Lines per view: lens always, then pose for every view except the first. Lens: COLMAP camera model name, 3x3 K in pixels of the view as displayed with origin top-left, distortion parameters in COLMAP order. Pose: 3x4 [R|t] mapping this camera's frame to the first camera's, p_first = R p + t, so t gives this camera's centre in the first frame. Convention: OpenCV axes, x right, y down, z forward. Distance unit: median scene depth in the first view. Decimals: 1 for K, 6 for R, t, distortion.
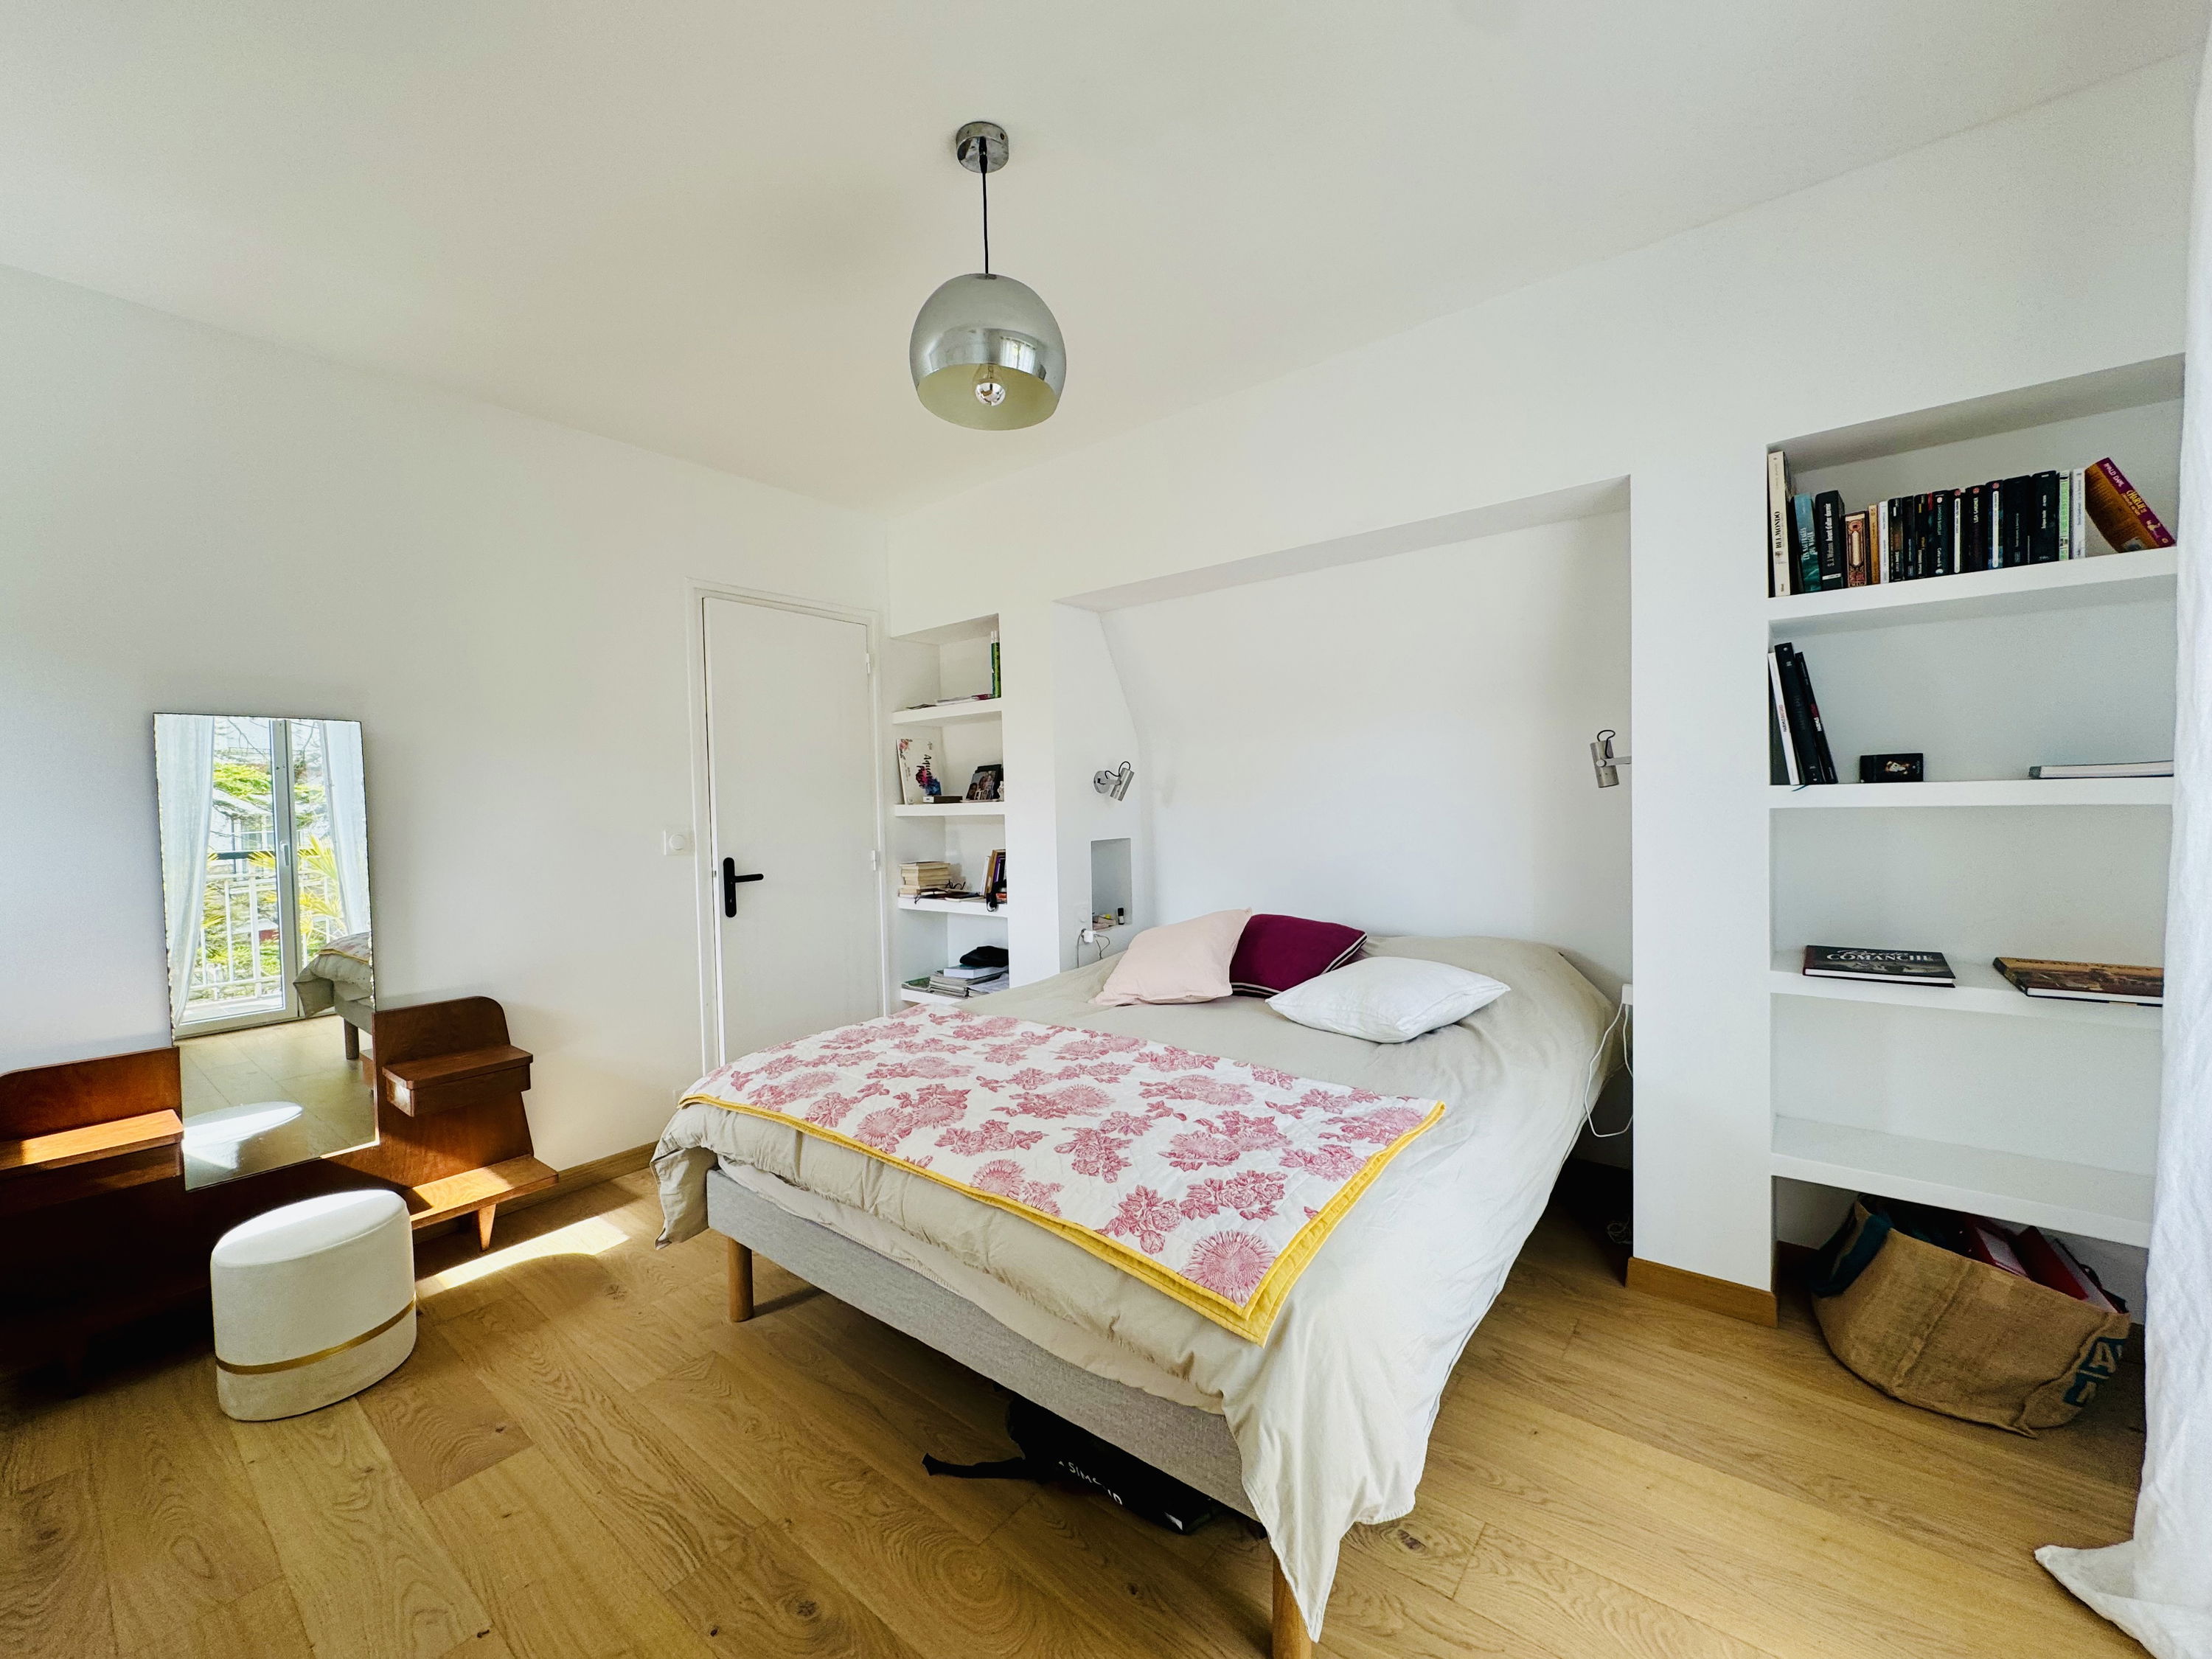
lens RADIAL K [[882.7, 0, 1106.0], [0, 882.7, 829.5], [0, 0, 1]] dist [-0.004117, 0.000263]
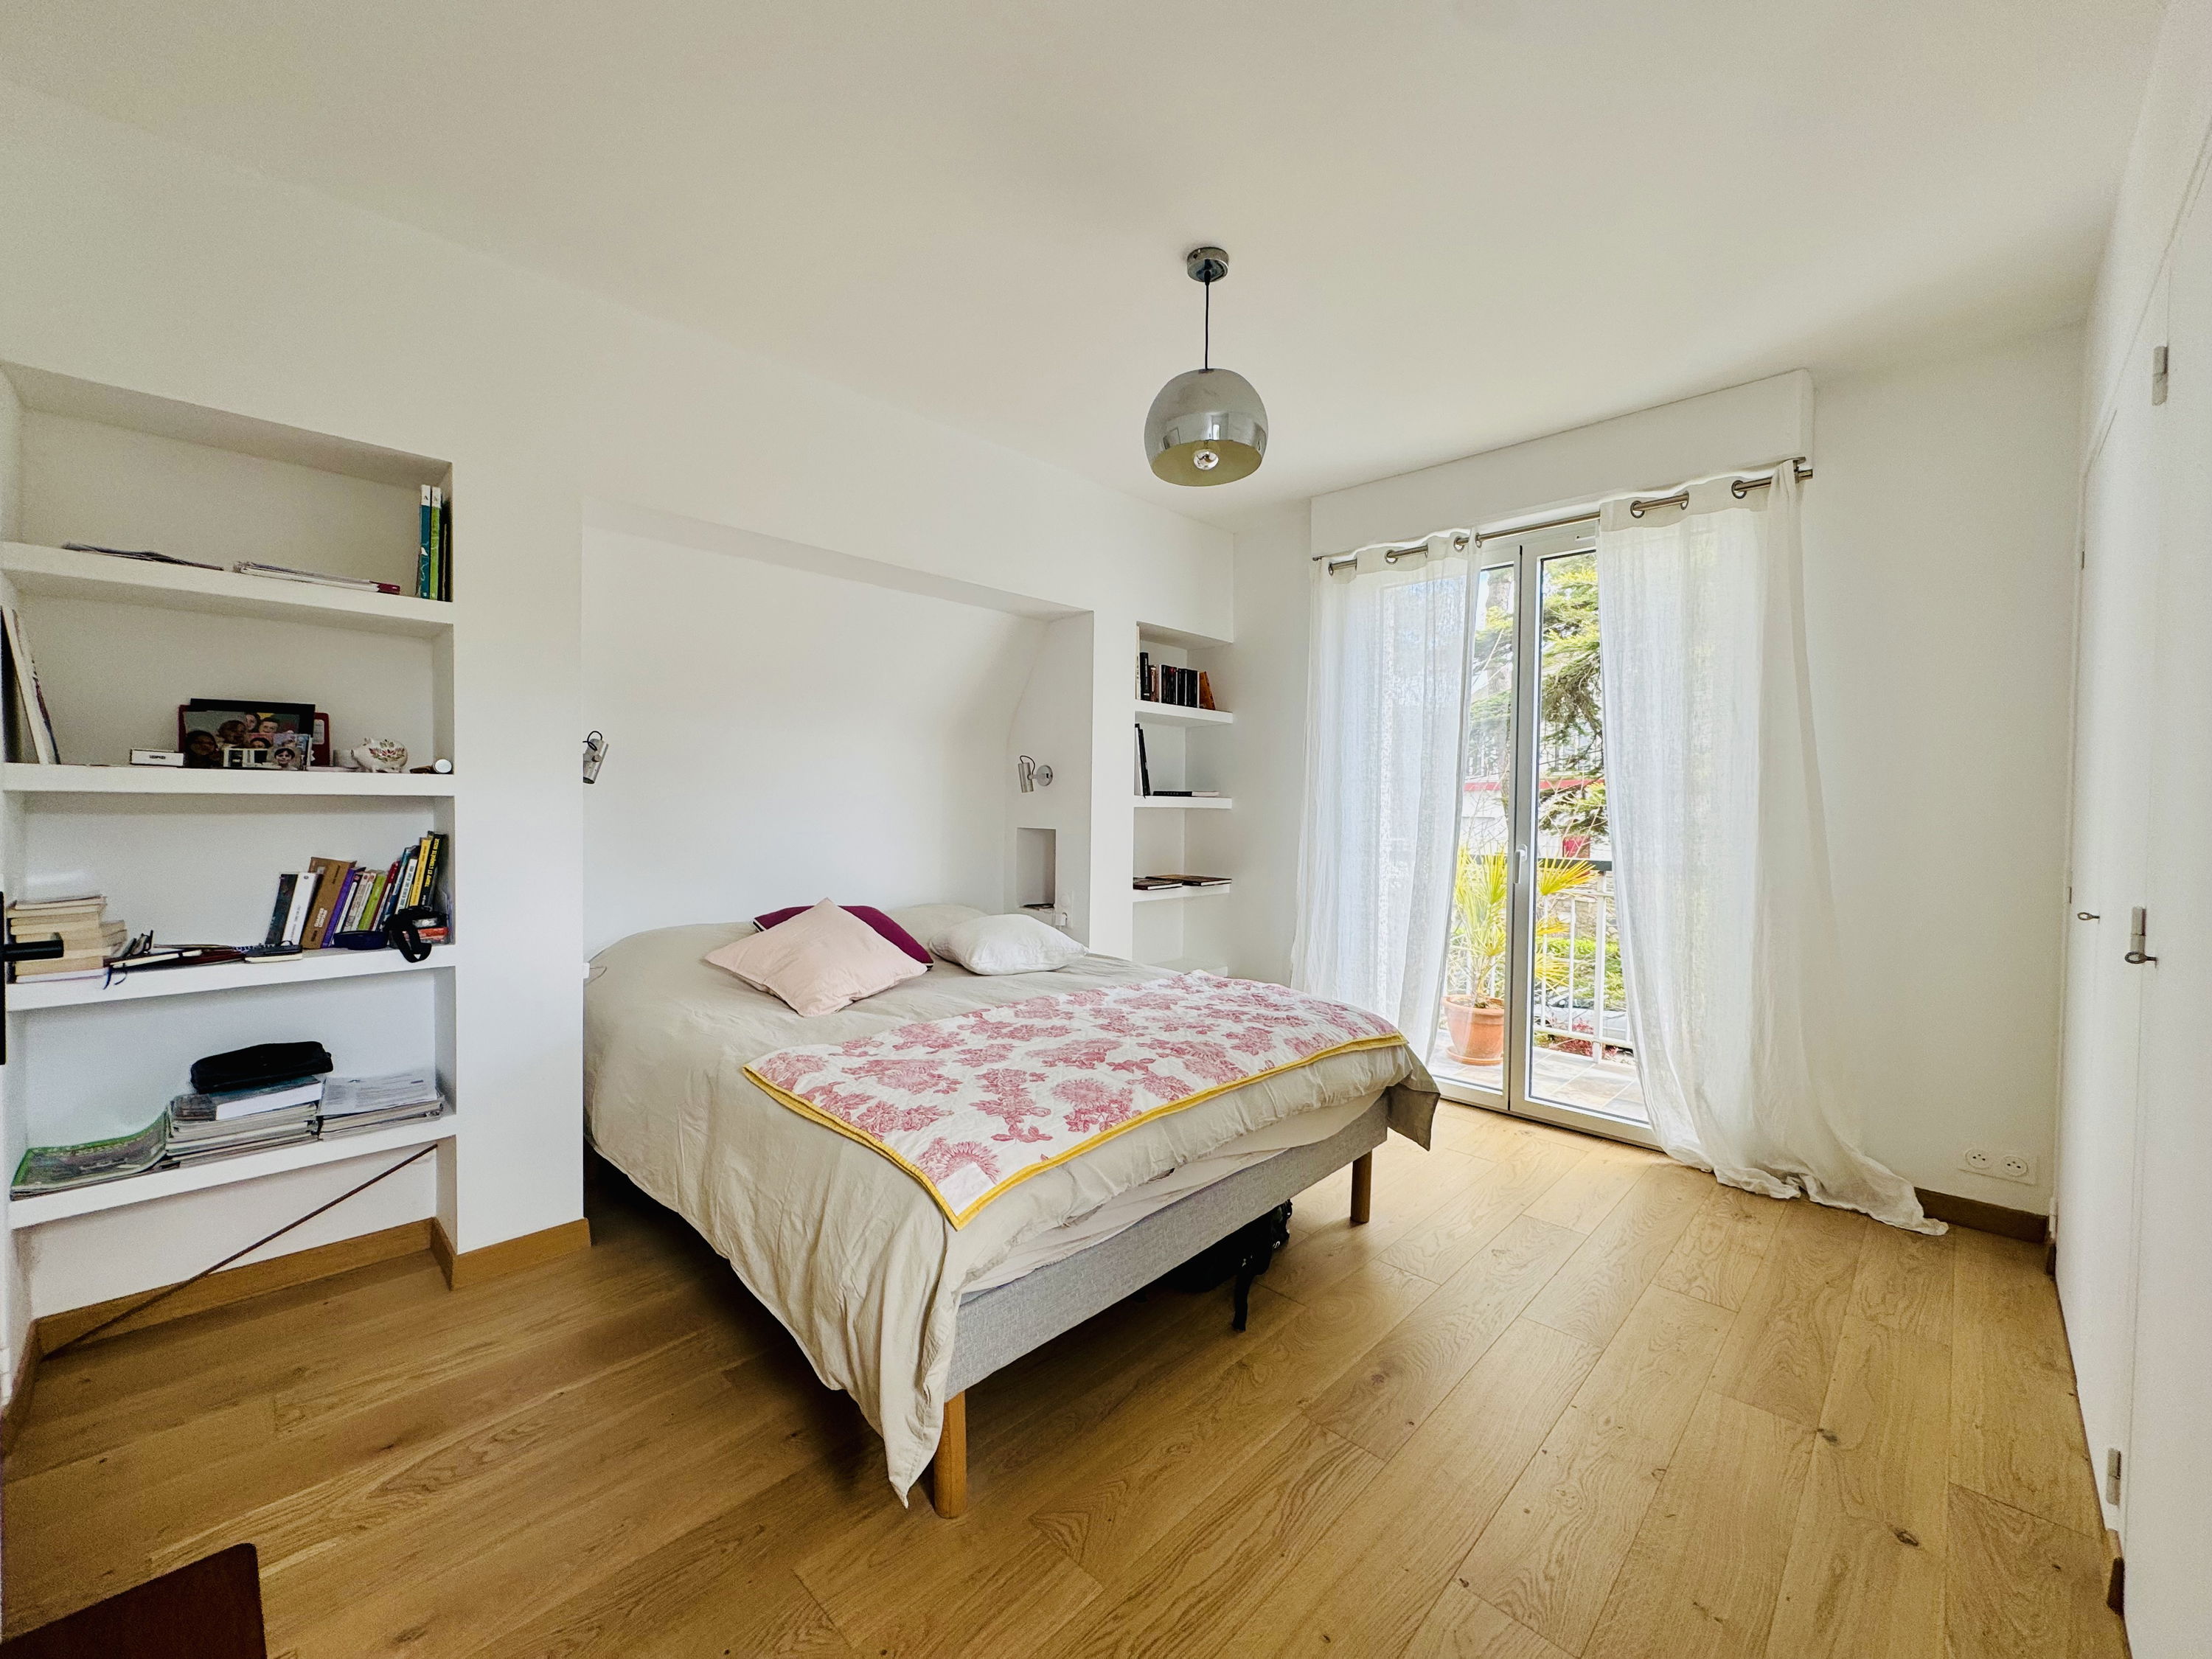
lens RADIAL K [[882.7, 0, 1106.0], [0, 882.7, 829.5], [0, 0, 1]] dist [-0.004117, 0.000263]
pose [[0.095499, -0.000330, 0.995430, -1.245869], [0.017893, 0.999839, -0.001385, 0.027762], [-0.995269, 0.017943, 0.095489, 0.919078]]
